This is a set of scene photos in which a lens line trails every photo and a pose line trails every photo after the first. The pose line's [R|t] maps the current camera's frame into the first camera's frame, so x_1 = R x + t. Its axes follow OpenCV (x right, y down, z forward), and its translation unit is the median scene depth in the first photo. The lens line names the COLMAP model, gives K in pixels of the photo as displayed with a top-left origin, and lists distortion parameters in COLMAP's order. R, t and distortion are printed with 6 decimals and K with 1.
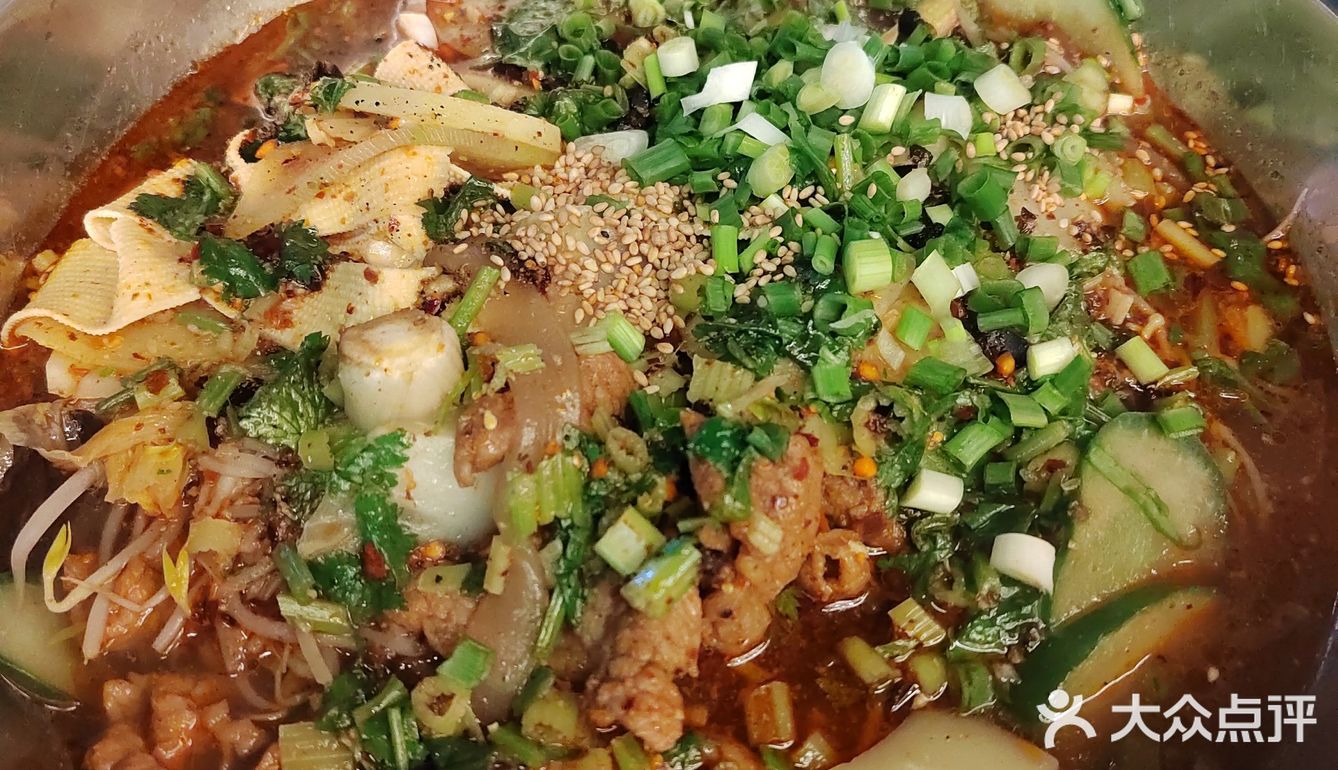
lens RADIAL K [[1254.1, 0, 669.0], [0, 1254.1, 385.0], [0, 0, 1]] dist [0.018721, -0.010711]
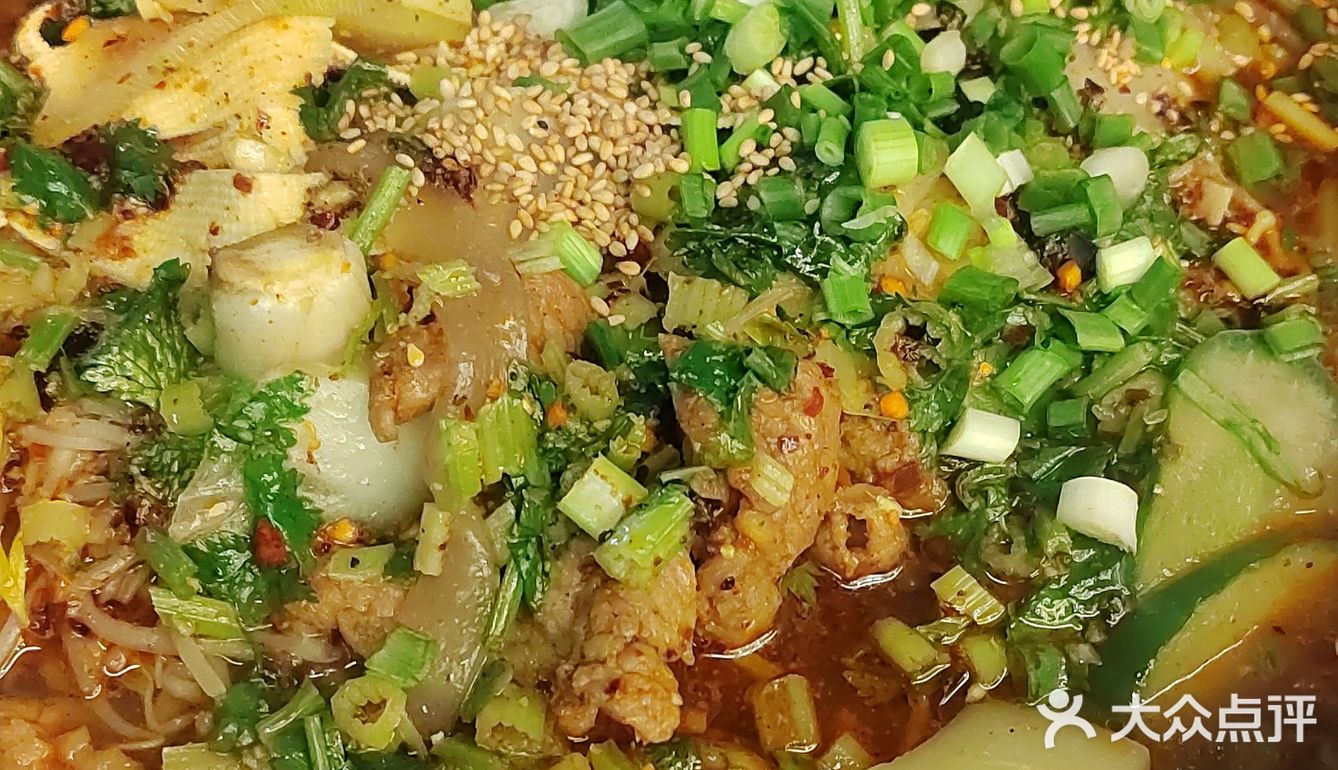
lens RADIAL K [[2128.2, 0, 669.0], [0, 2128.2, 385.0], [0, 0, 1]] dist [0.147891, -0.884769]
pose [[0.998066, -0.035165, 0.051269, -0.048262], [0.037139, 0.998585, -0.038067, 0.092884], [-0.049858, 0.039897, 0.997959, -0.301133]]
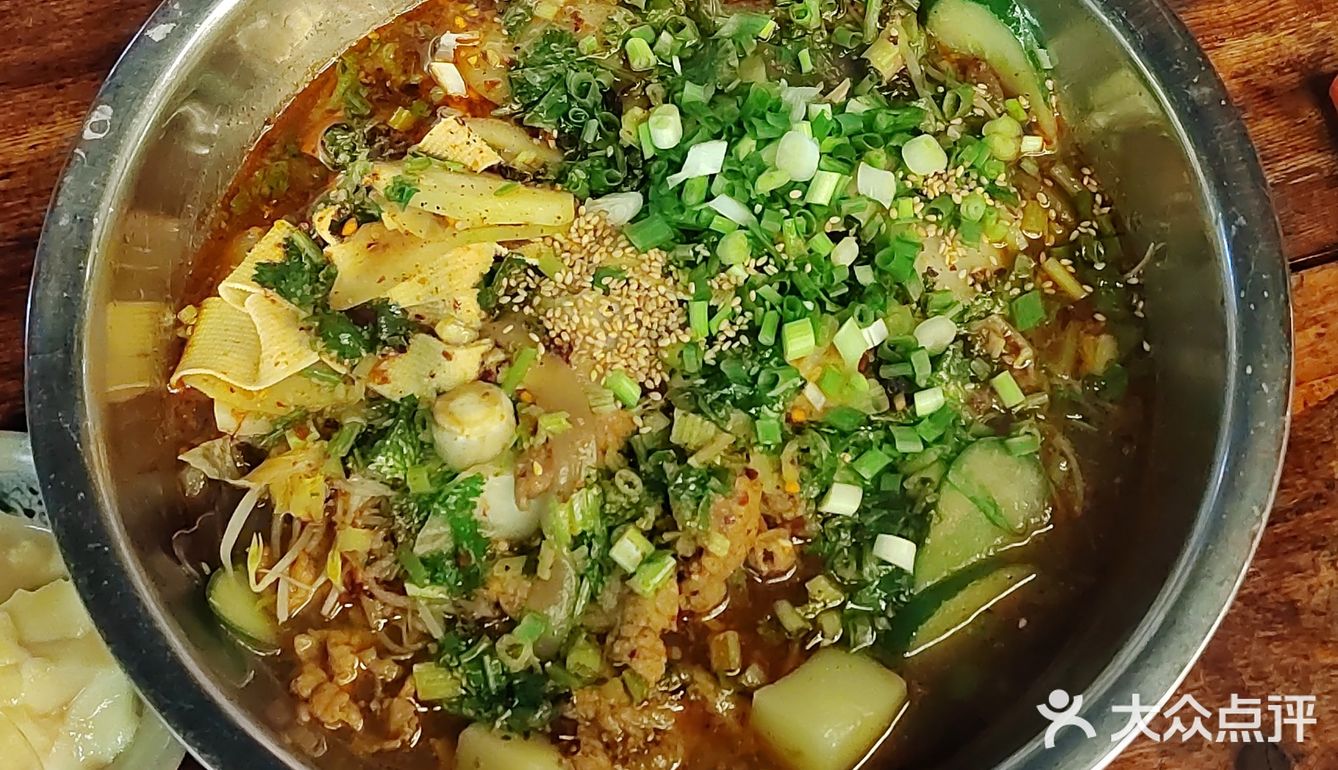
lens RADIAL K [[2079.6, 0, 669.0], [0, 2079.6, 385.0], [0, 0, 1]] dist [0.241185, -1.661414]
pose [[0.999482, -0.012753, -0.029534, 0.081489], [0.018937, 0.975387, 0.219686, -0.555694], [0.026005, -0.220132, 0.975123, -1.276790]]
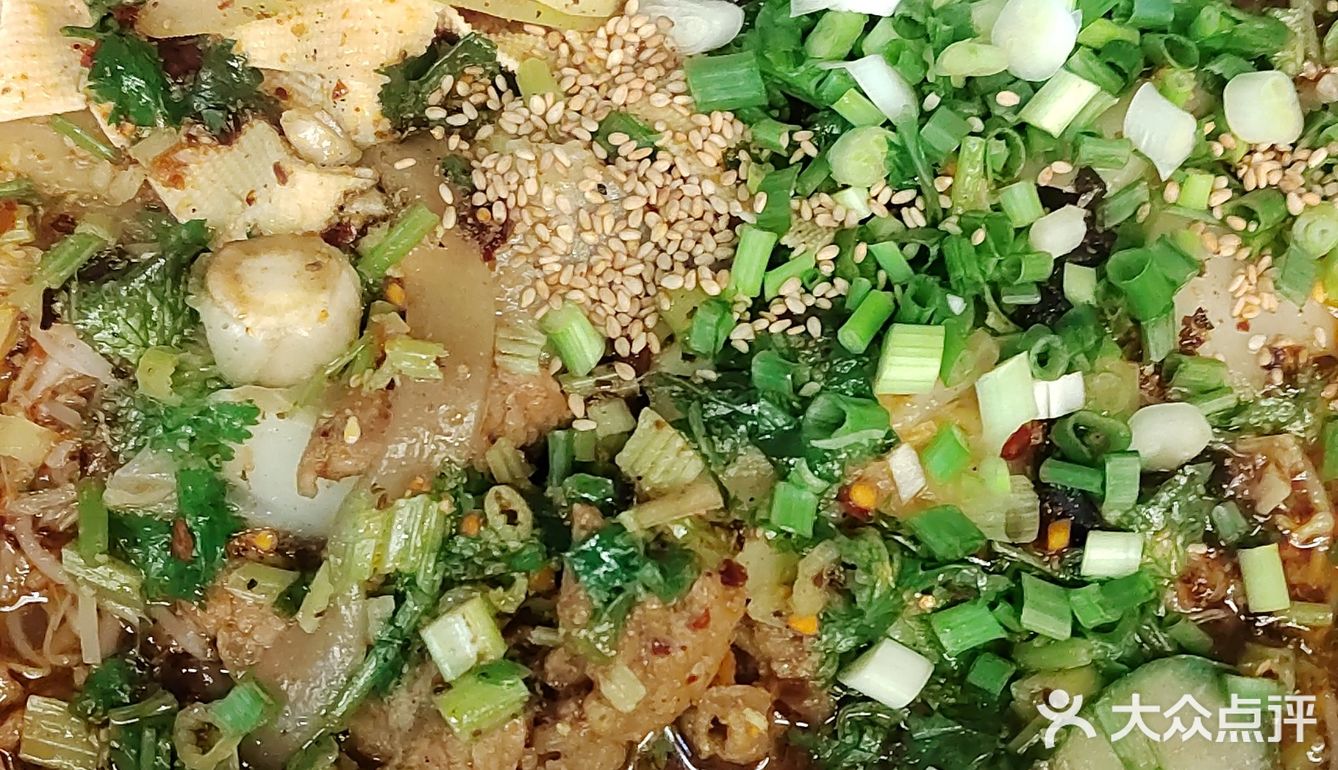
lens RADIAL K [[2128.2, 0, 669.0], [0, 2128.2, 385.0], [0, 0, 1]] dist [0.147891, -0.884769]
pose [[0.938952, 0.319256, -0.128235, 0.189052], [-0.273753, 0.919038, 0.283600, -0.393426], [0.208394, -0.231182, 0.950330, -0.214180]]
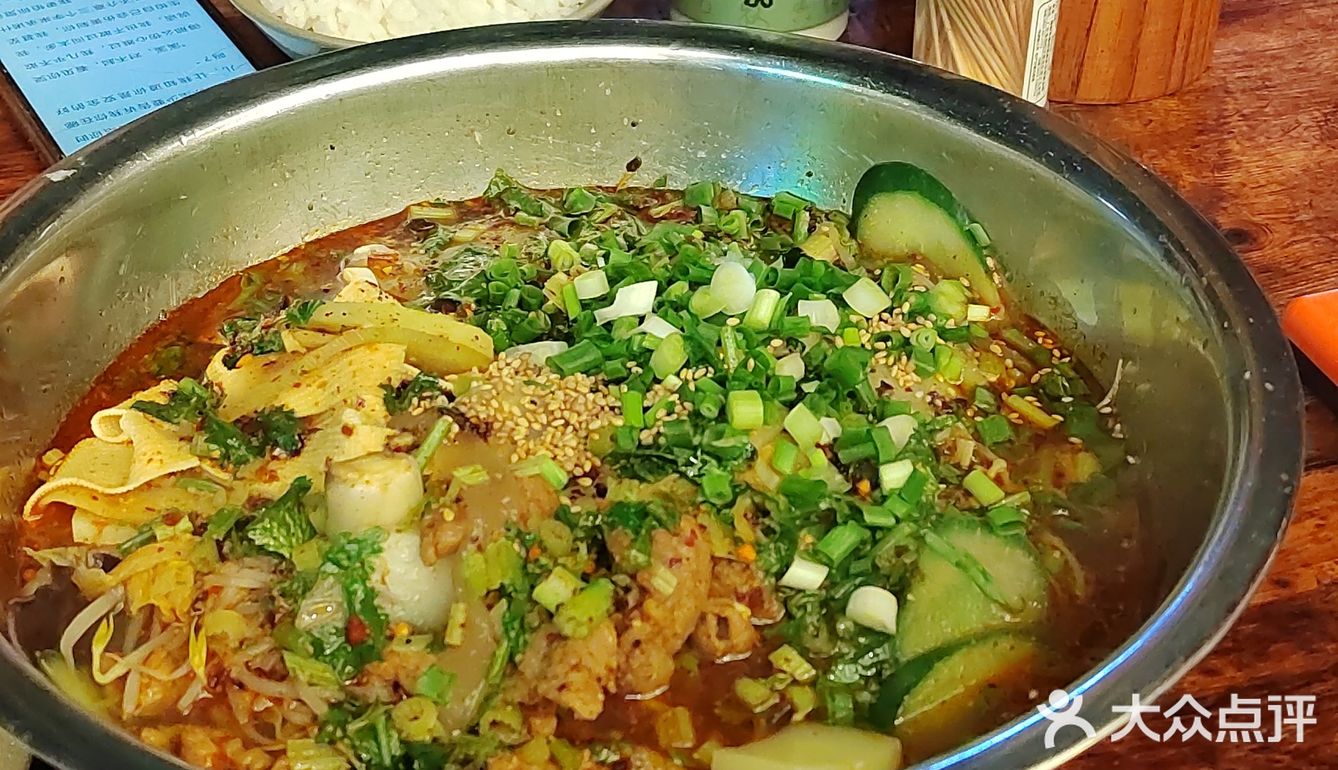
lens RADIAL K [[2079.6, 0, 669.0], [0, 2079.6, 385.0], [0, 0, 1]] dist [0.241185, -1.661414]
pose [[0.998855, -0.038972, 0.027741, 0.026194], [0.045746, 0.947764, -0.315676, 0.530031], [-0.013989, 0.316584, 0.948461, -0.970987]]
